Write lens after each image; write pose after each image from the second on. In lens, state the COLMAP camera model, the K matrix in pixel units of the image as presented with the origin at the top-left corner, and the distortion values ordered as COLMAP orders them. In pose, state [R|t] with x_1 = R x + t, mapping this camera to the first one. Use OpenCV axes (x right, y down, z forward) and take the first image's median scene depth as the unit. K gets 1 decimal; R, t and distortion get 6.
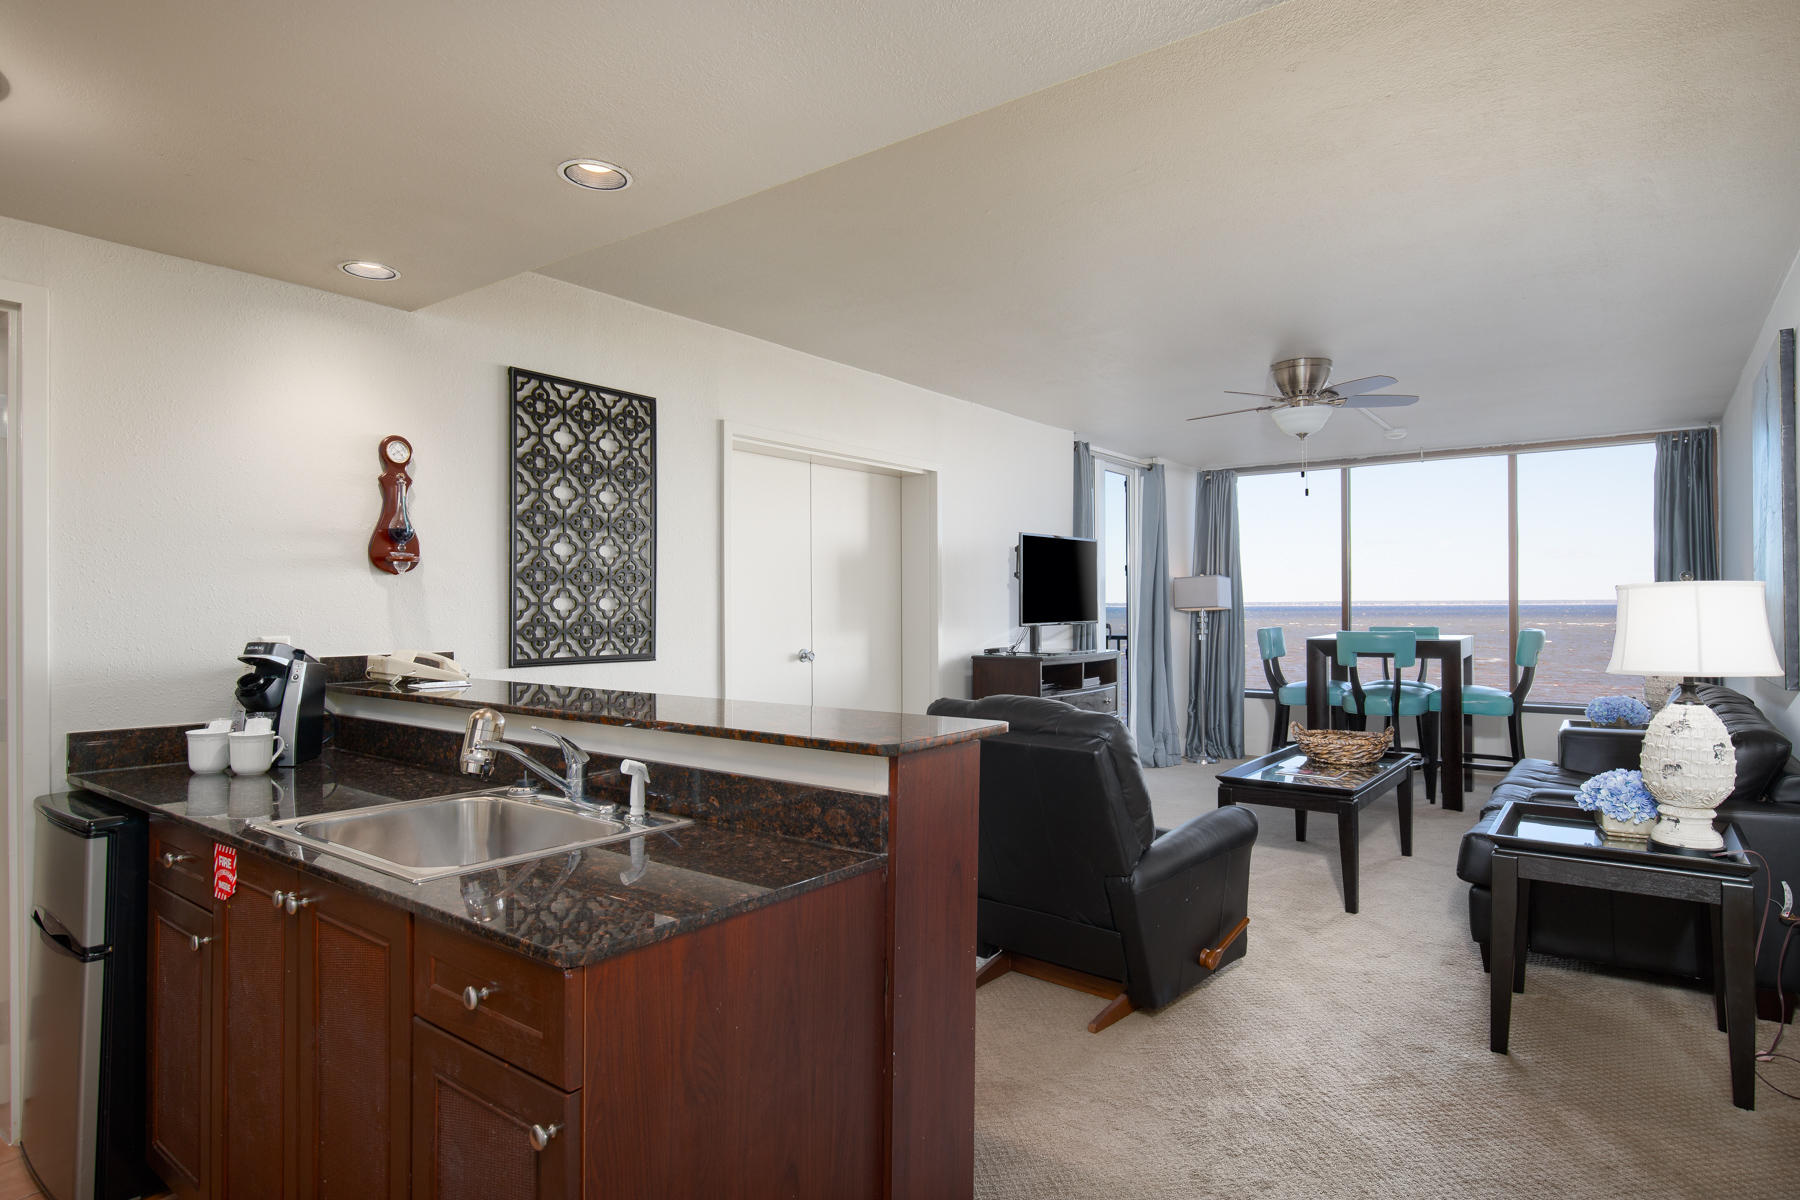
lens RADIAL K [[1003.1, 0, 900.0], [0, 1003.1, 600.0], [0, 0, 1]] dist [0.000842, 0.000433]
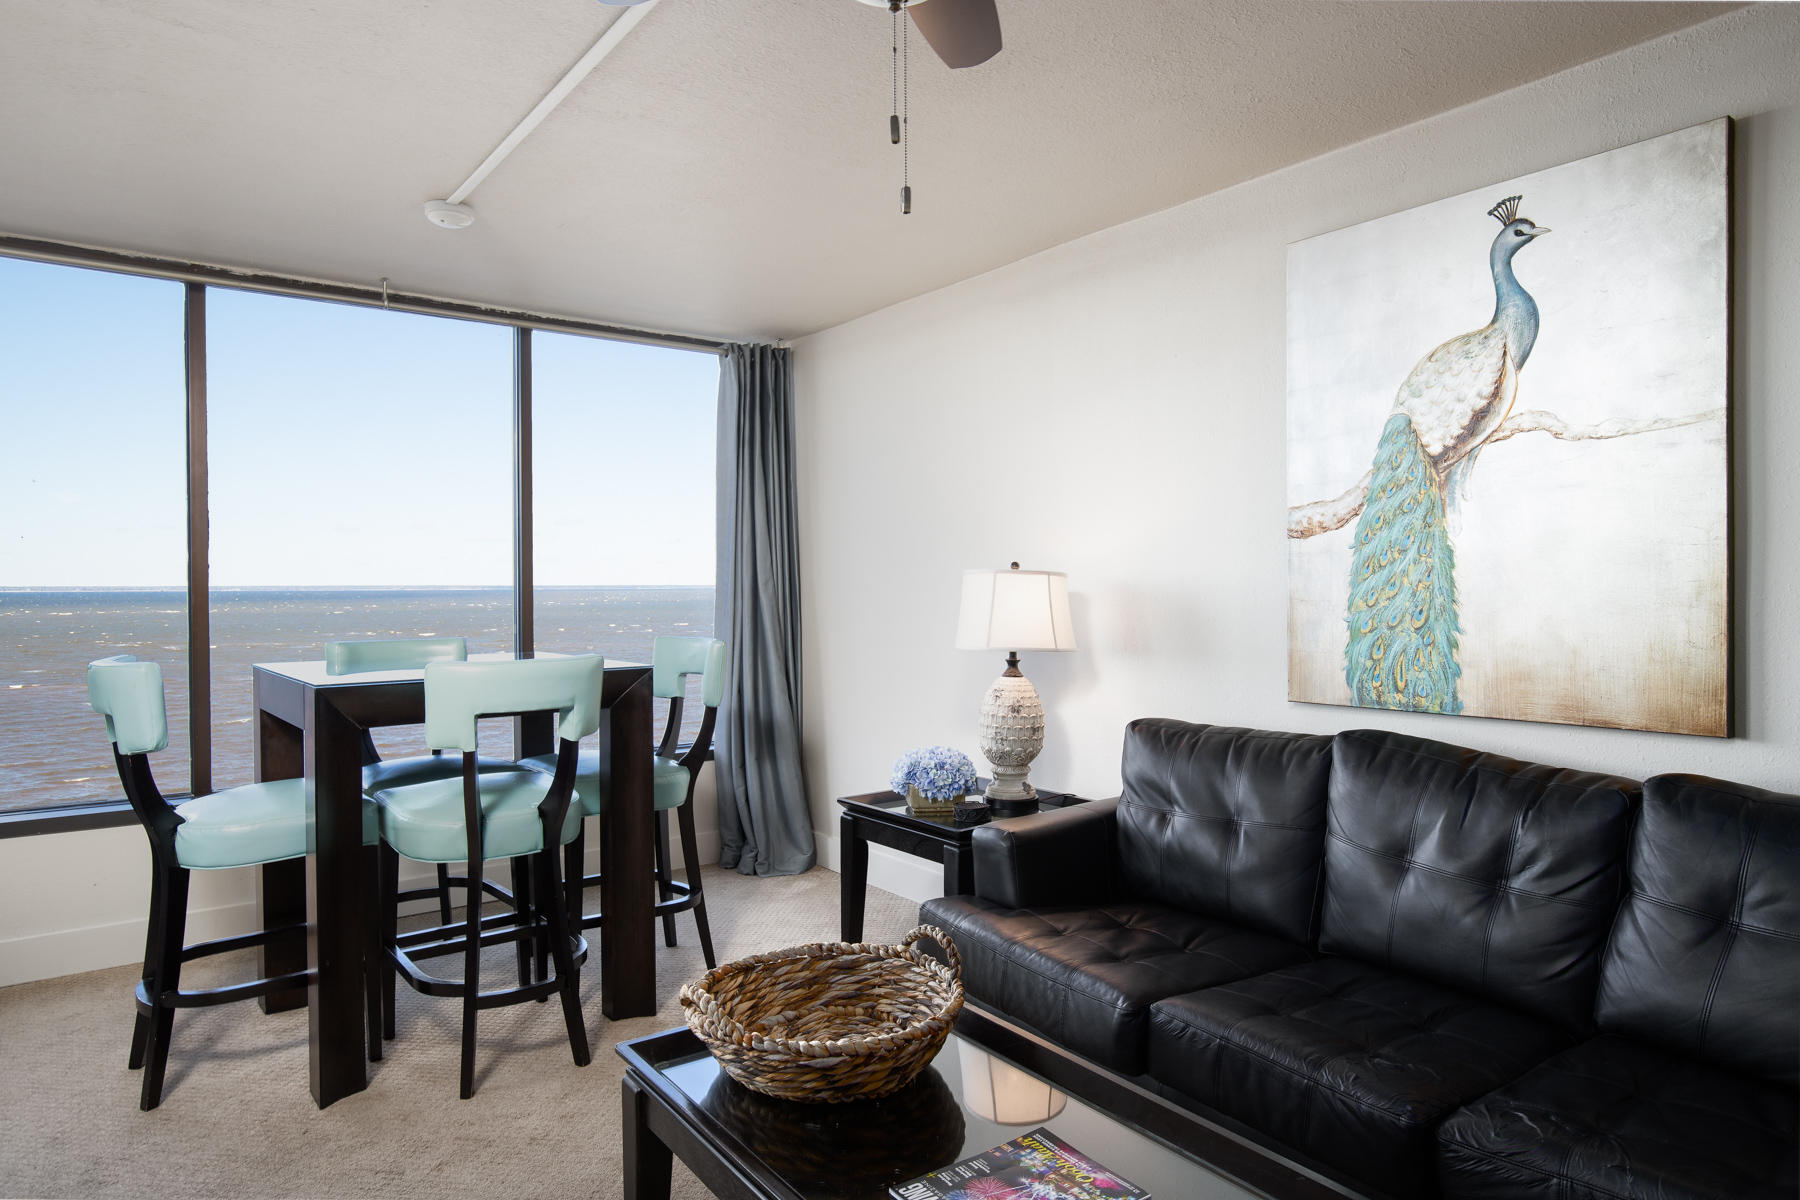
lens RADIAL K [[1067.9, 0, 877.7], [0, 1067.9, 607.1], [0, 0, 1]] dist [-0.004886, -0.001311]
pose [[0.276526, -0.013262, 0.960915, 0.074351], [-0.003116, 0.999887, 0.014696, 0.002348], [-0.961001, -0.007058, 0.276454, 0.602812]]
